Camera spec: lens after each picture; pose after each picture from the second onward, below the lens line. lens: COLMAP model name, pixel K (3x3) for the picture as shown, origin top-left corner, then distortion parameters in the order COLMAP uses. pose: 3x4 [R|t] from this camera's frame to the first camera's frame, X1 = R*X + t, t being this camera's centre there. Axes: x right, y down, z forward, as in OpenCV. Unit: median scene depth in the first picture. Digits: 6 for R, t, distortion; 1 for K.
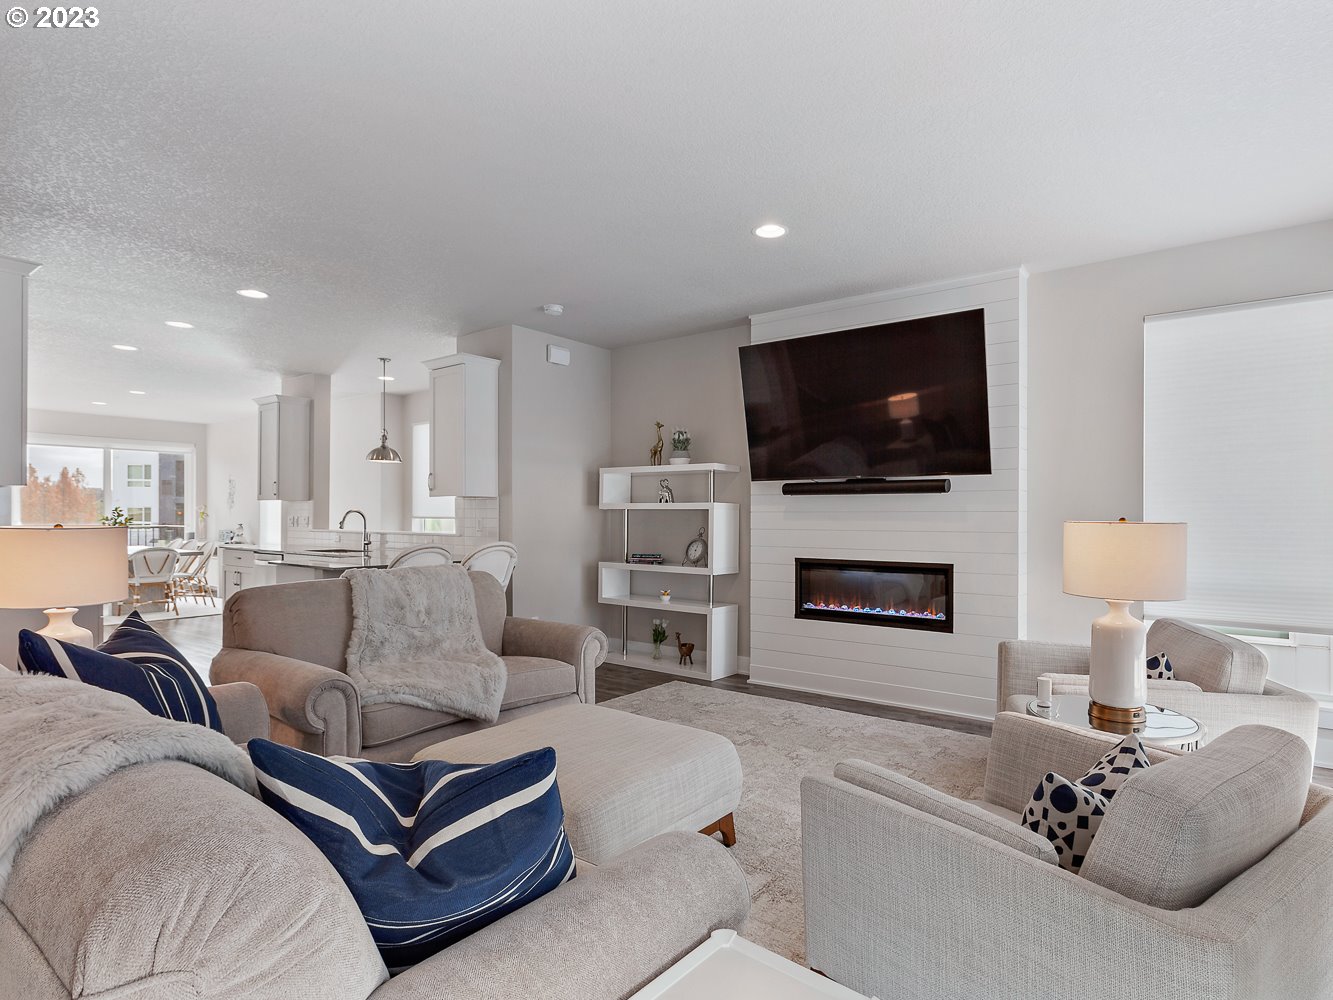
lens RADIAL K [[731.7, 0, 660.6], [0, 731.7, 504.0], [0, 0, 1]] dist [0.003094, 0.001318]
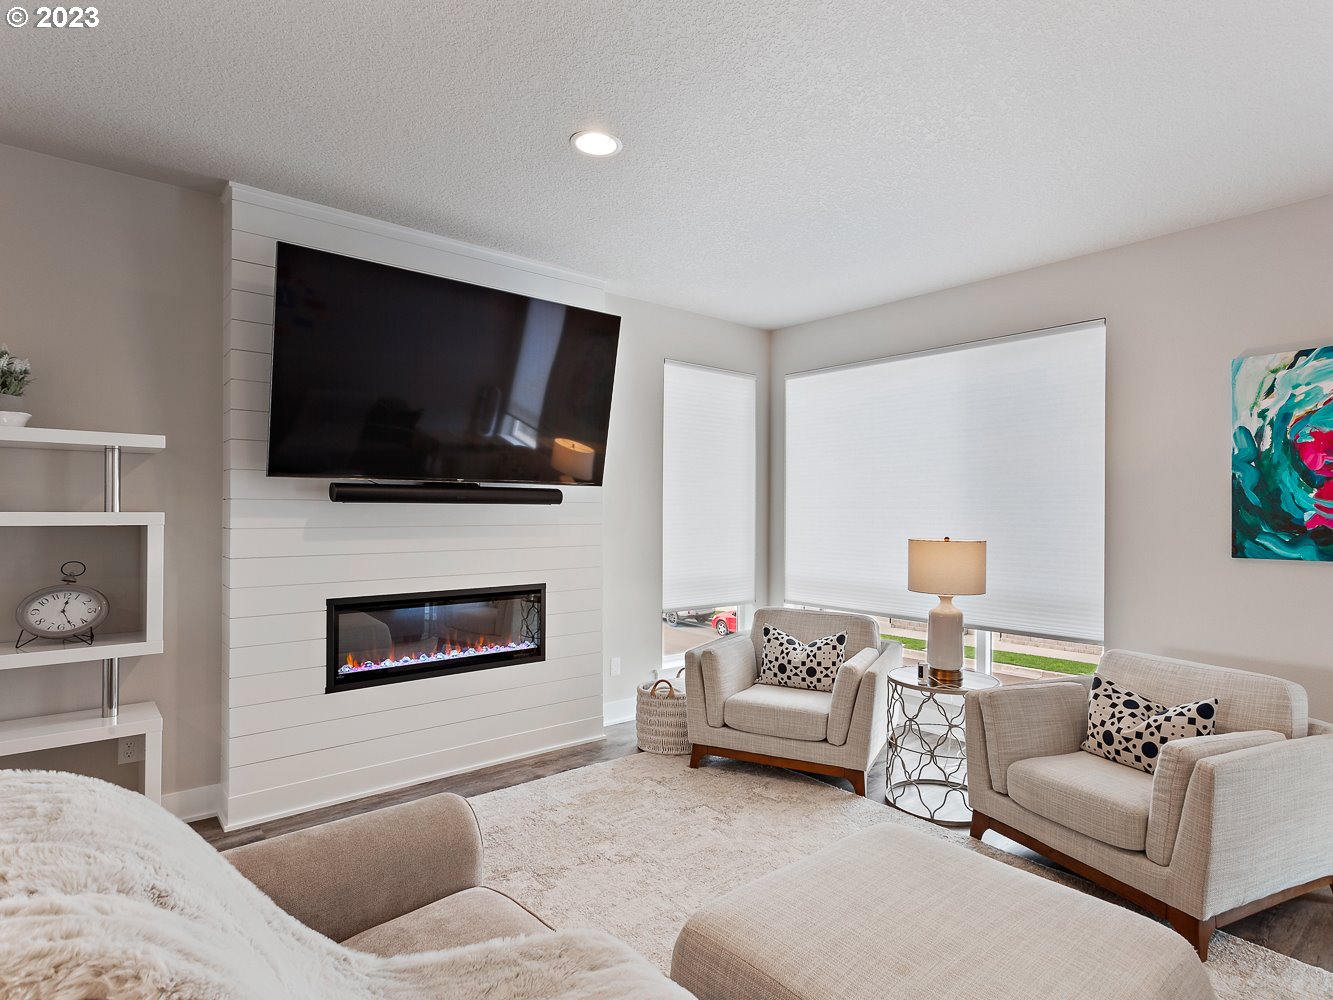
lens RADIAL K [[744.9, 0, 667.5], [0, 744.9, 510.2], [0, 0, 1]] dist [0.004792, 0.002374]
pose [[0.188972, 0.001225, 0.981982, -0.446453], [-0.013077, 0.999914, 0.001269, -0.010136], [-0.981895, -0.013081, 0.188971, 0.651807]]
